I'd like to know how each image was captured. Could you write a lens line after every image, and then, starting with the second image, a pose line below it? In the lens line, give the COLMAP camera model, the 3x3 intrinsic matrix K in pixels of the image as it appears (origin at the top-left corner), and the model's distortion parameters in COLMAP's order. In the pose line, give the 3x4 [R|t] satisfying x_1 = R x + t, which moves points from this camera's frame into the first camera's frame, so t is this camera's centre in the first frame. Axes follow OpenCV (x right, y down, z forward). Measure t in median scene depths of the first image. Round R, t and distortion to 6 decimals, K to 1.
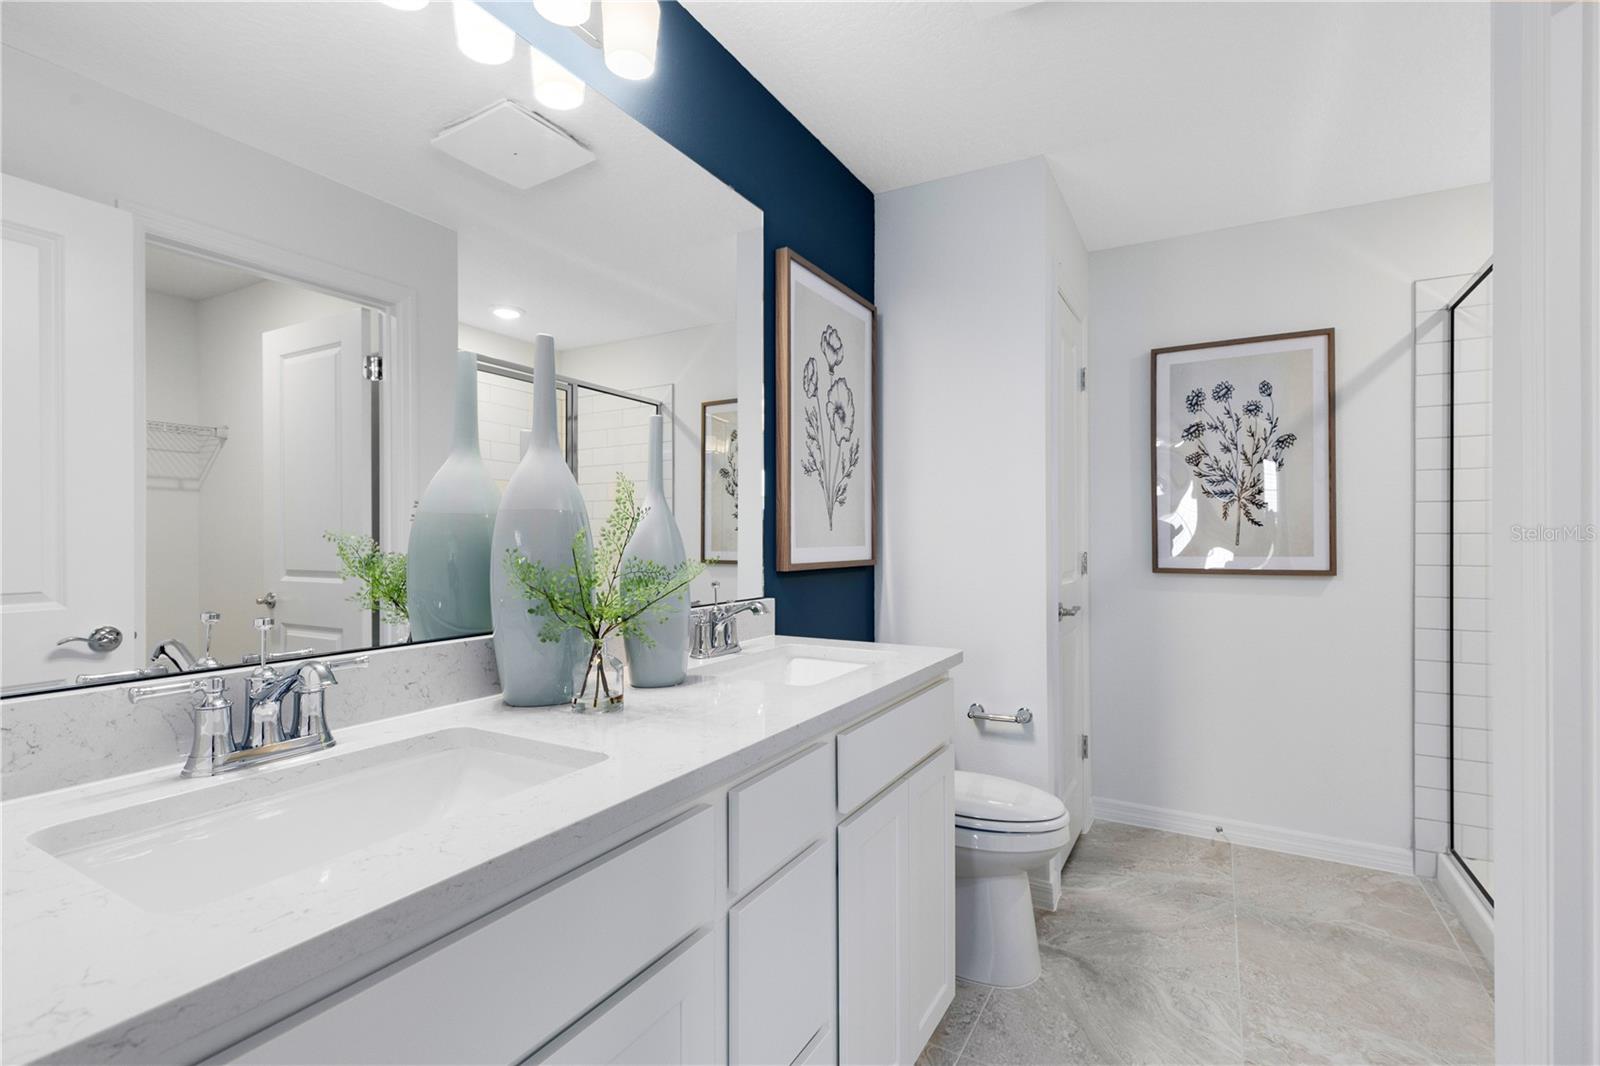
lens RADIAL K [[734.9, 0, 807.2], [0, 734.9, 534.1], [0, 0, 1]] dist [0.001193, -0.000246]
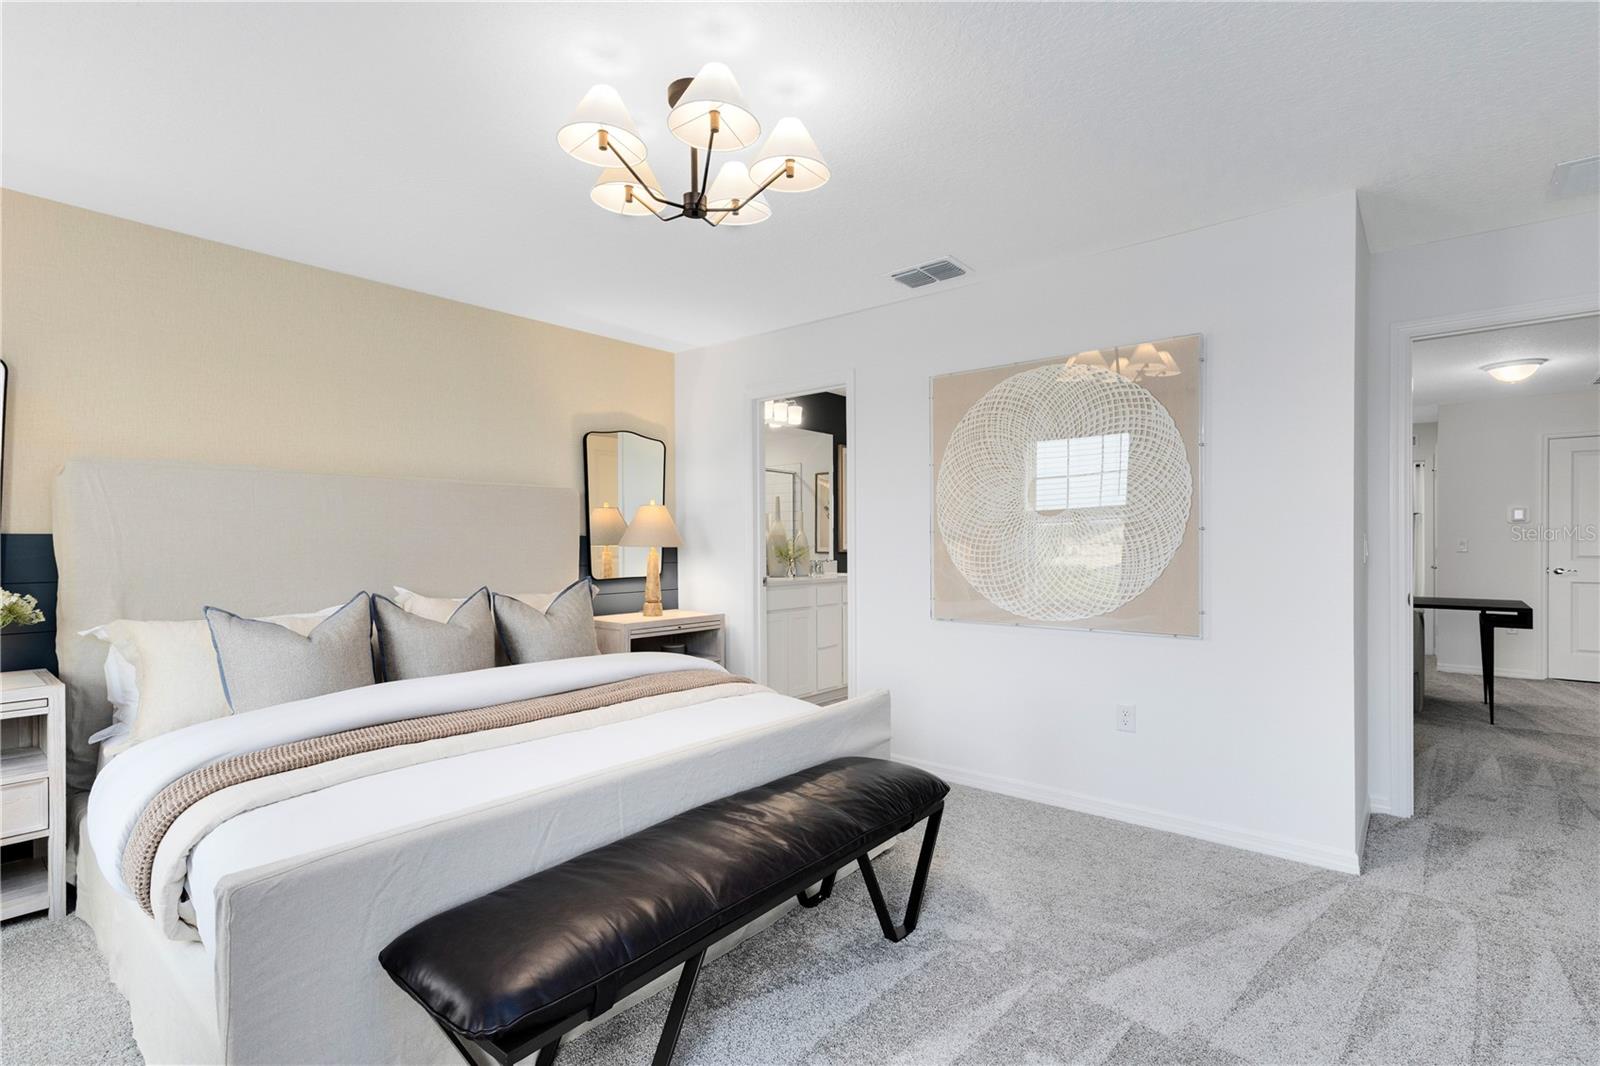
lens RADIAL K [[714.7, 0, 798.4], [0, 714.7, 544.4], [0, 0, 1]] dist [-0.001460, -0.000384]
pose [[0.984716, -0.005286, -0.174086, 0.220239], [0.006911, 0.999938, 0.008732, -0.005243], [0.174029, -0.009801, 0.984692, -1.370658]]
